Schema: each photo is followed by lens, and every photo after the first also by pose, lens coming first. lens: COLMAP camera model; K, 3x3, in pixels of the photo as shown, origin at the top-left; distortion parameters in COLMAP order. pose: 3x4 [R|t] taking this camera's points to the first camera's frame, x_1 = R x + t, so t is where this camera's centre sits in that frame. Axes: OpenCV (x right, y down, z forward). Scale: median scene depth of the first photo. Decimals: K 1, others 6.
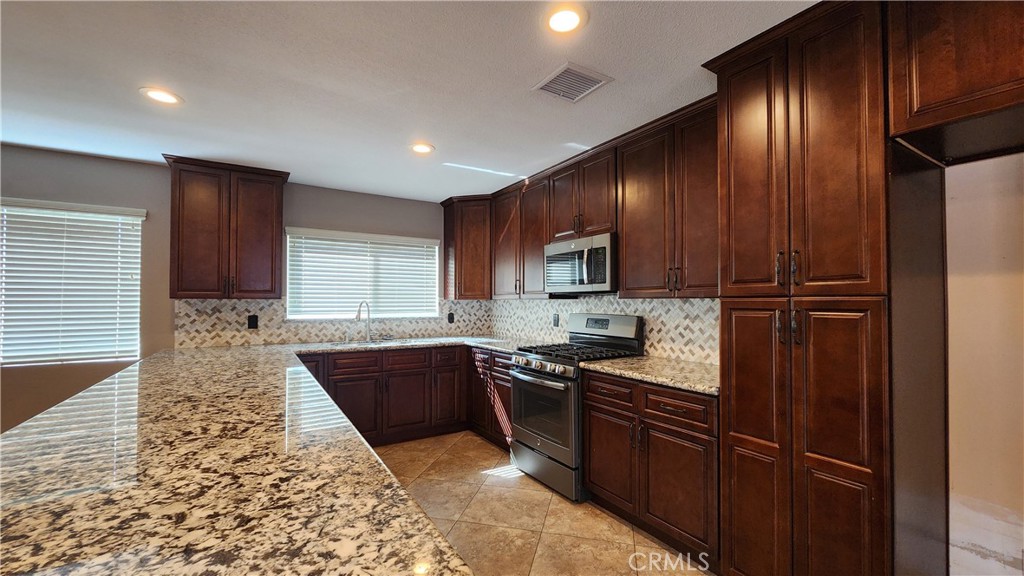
lens RADIAL K [[416.5, 0, 511.4], [0, 416.5, 295.5], [0, 0, 1]] dist [-0.001241, -0.000300]
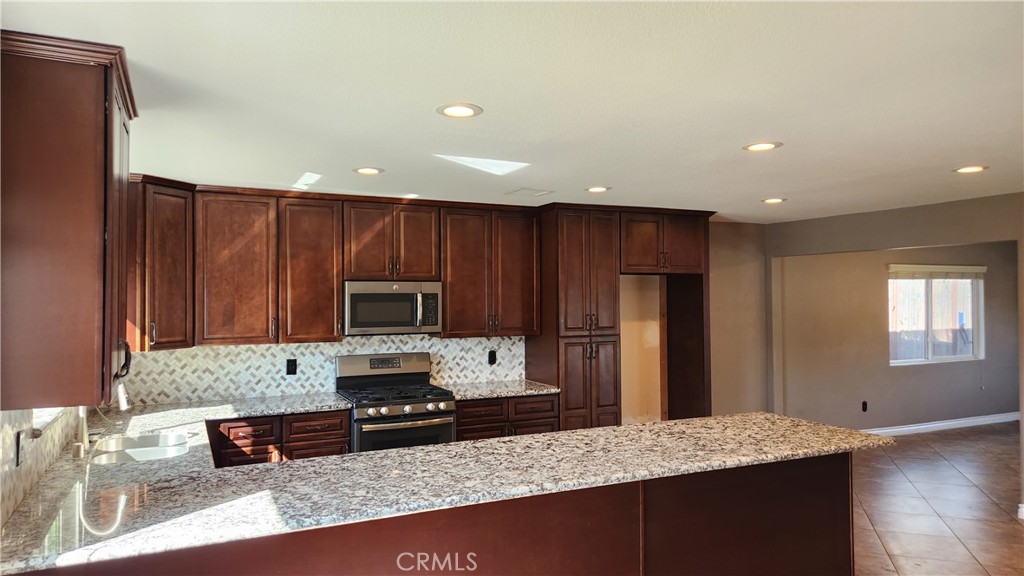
lens RADIAL K [[681.2, 0, 508.6], [0, 681.2, 289.6], [0, 0, 1]] dist [0.075442, -0.073717]
pose [[0.111384, 0.010289, 0.993724, -1.269830], [-0.009804, 0.999909, -0.009254, -0.088945], [-0.993729, -0.008712, 0.111475, 0.471736]]
